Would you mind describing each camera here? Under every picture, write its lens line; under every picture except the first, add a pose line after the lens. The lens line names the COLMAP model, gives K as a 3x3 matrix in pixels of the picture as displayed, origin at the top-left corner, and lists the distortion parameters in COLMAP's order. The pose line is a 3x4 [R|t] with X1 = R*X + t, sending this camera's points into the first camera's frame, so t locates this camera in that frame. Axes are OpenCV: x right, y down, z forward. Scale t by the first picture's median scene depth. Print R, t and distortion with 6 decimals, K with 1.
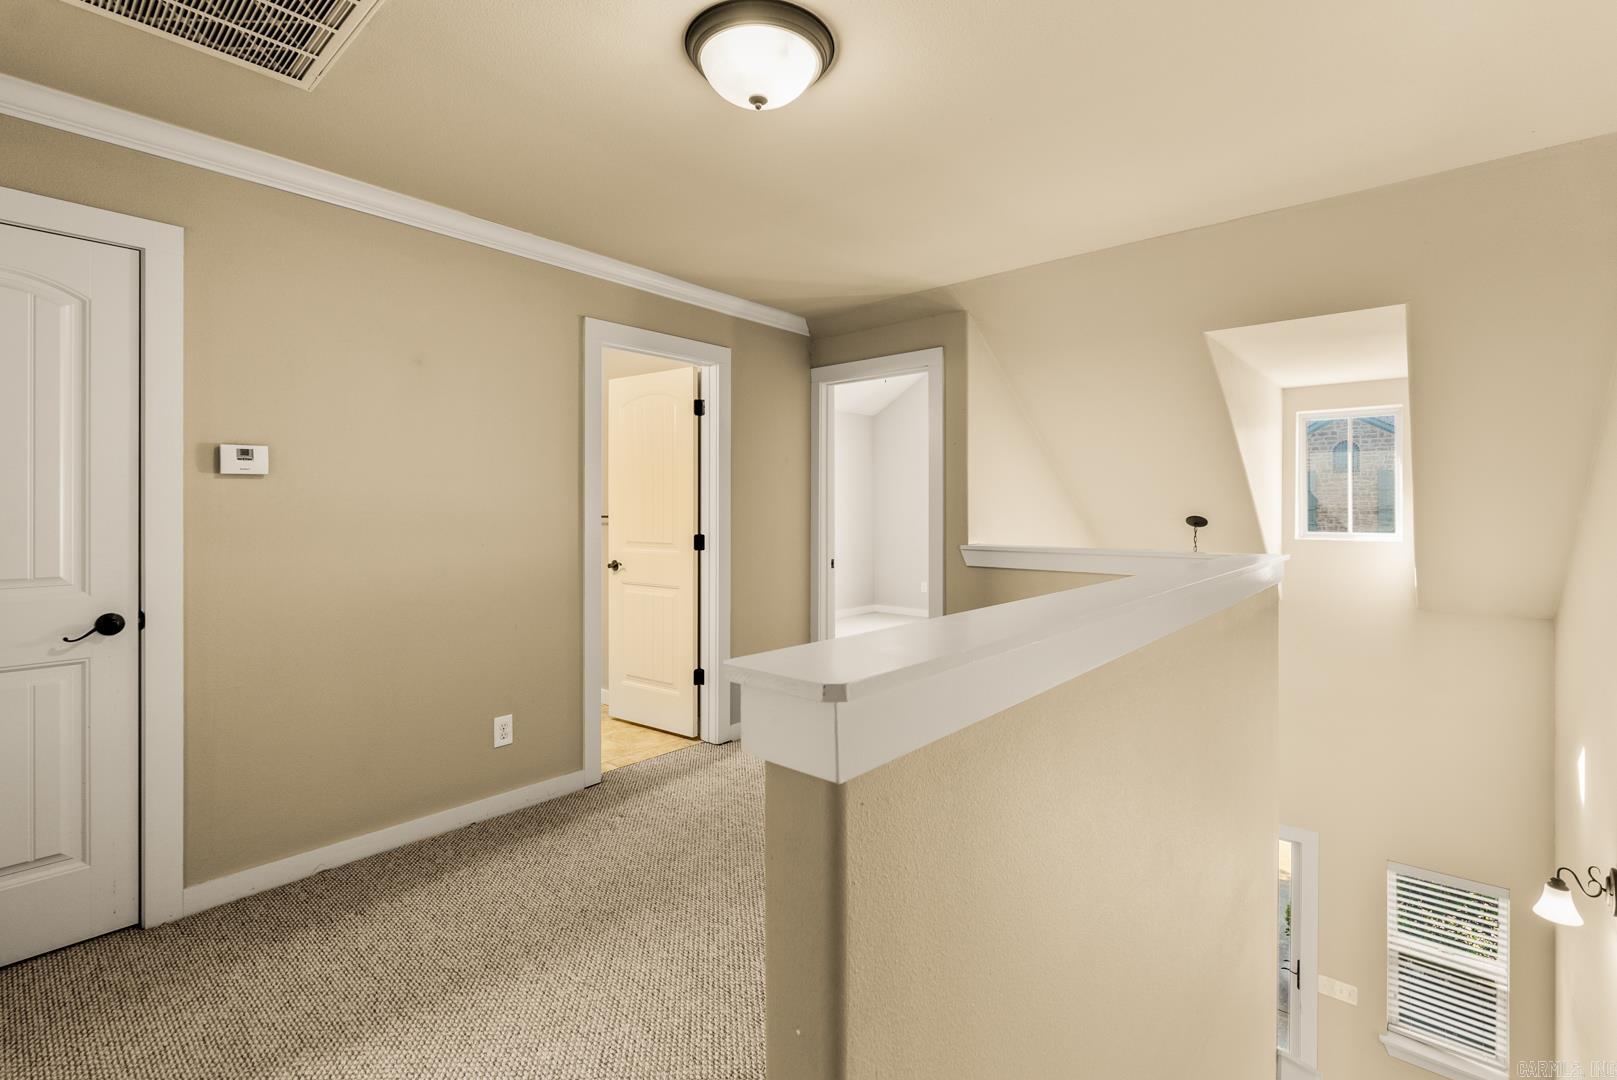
lens RADIAL K [[725.8, 0, 808.5], [0, 725.8, 506.6], [0, 0, 1]] dist [-0.009190, -0.000119]
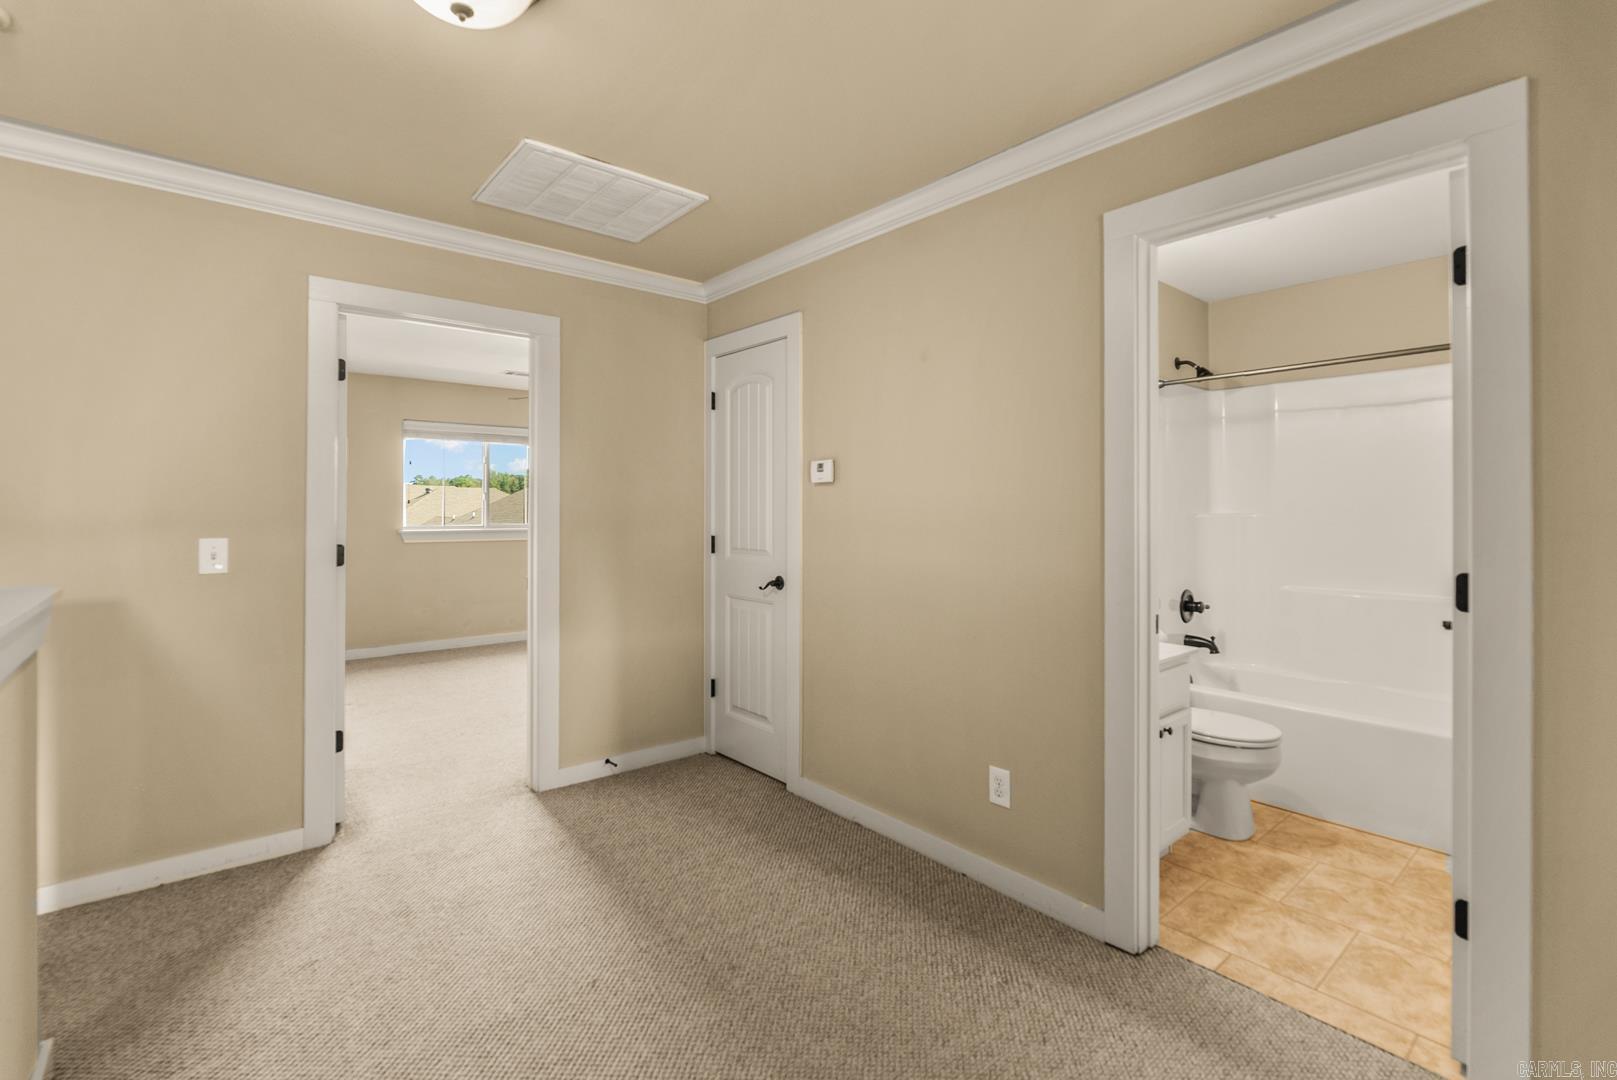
lens RADIAL K [[725.8, 0, 807.1], [0, 725.8, 504.8], [0, 0, 1]] dist [-0.009190, -0.000119]
pose [[-0.155385, -0.010422, -0.987799, 0.495243], [-0.002363, 0.999945, -0.010178, 0.008580], [0.987851, 0.000752, -0.155401, 1.116270]]
